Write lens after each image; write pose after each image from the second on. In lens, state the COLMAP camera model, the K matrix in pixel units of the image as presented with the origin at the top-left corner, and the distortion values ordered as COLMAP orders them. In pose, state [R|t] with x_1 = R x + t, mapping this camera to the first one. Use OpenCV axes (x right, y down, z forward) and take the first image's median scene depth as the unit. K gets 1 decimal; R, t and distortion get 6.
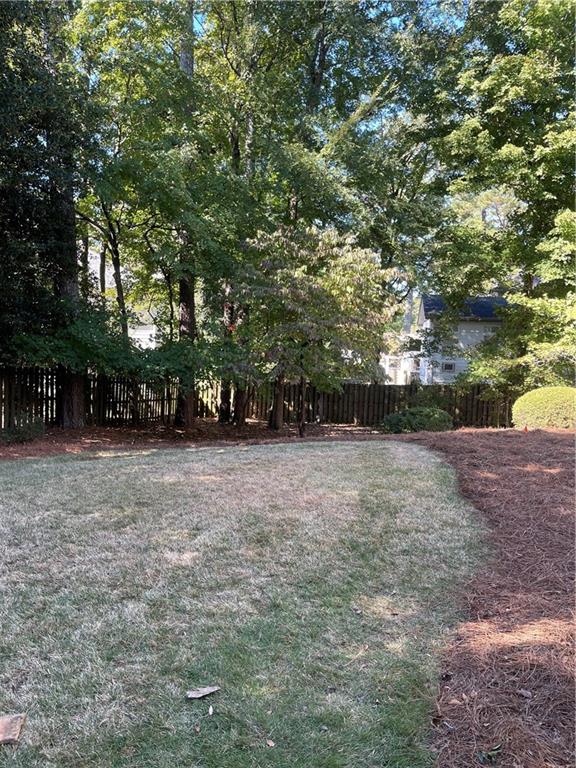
lens RADIAL K [[578.3, 0, 291.7], [0, 578.3, 386.5], [0, 0, 1]] dist [0.044480, -0.000177]
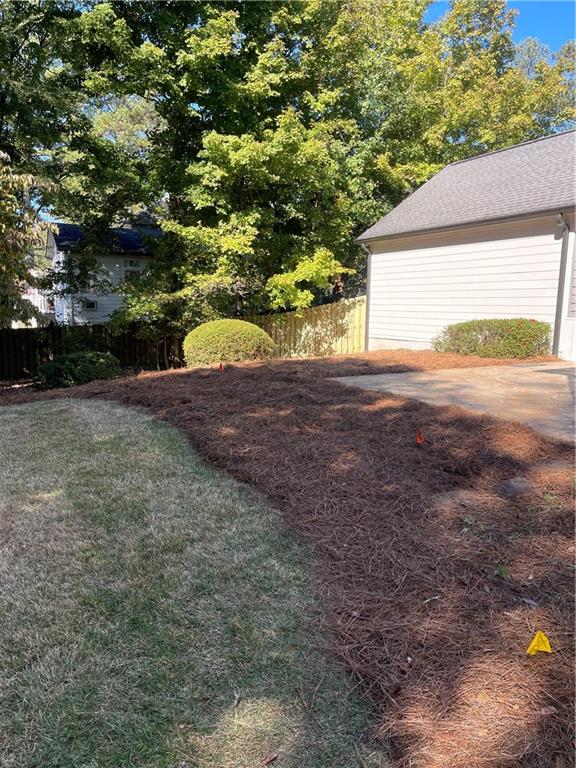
lens RADIAL K [[578.3, 0, 278.4], [0, 578.3, 385.3], [0, 0, 1]] dist [0.044480, -0.000177]
pose [[0.822994, -0.115731, 0.556136, -0.015117], [0.059591, 0.991214, 0.118084, 0.000911], [-0.564916, -0.064042, 0.822660, 0.134456]]
